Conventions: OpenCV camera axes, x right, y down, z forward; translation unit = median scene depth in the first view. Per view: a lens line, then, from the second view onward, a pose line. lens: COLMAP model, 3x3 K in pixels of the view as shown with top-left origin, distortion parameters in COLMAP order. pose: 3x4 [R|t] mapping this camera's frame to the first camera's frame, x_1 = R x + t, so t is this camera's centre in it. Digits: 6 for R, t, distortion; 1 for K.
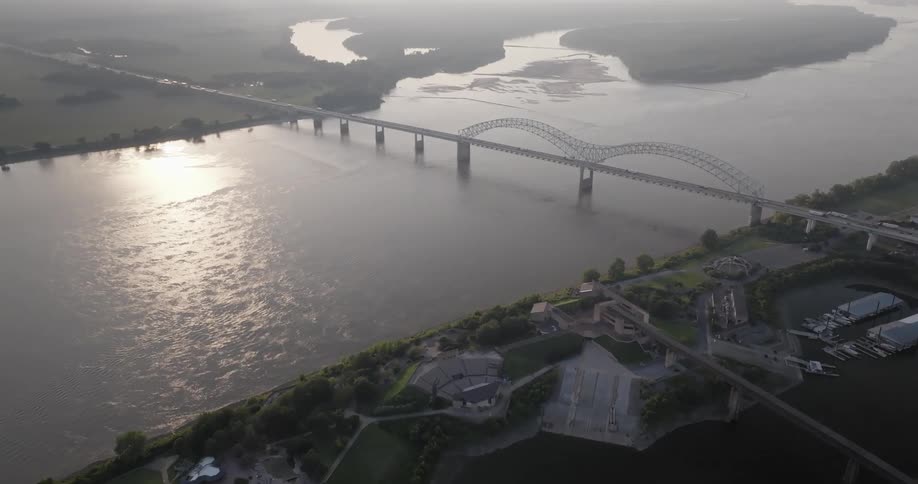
lens RADIAL K [[690.8, 0, 459.0], [0, 690.8, 242.0], [0, 0, 1]] dist [0.004736, 0.003027]
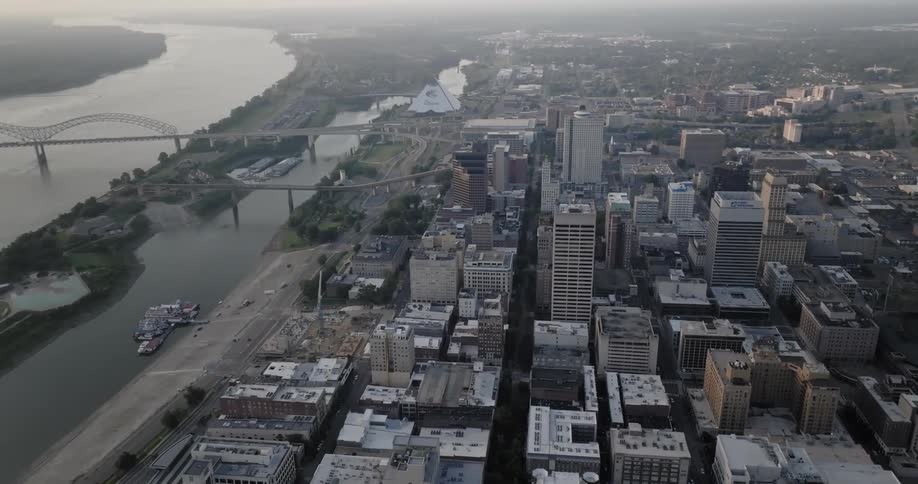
lens RADIAL K [[690.8, 0, 459.0], [0, 690.8, 242.0], [0, 0, 1]] dist [0.004736, 0.003027]
pose [[0.578856, -0.285563, 0.763793, -0.475752], [0.307968, 0.943863, 0.119487, 0.179513], [-0.755037, 0.166058, 0.634305, -0.463231]]
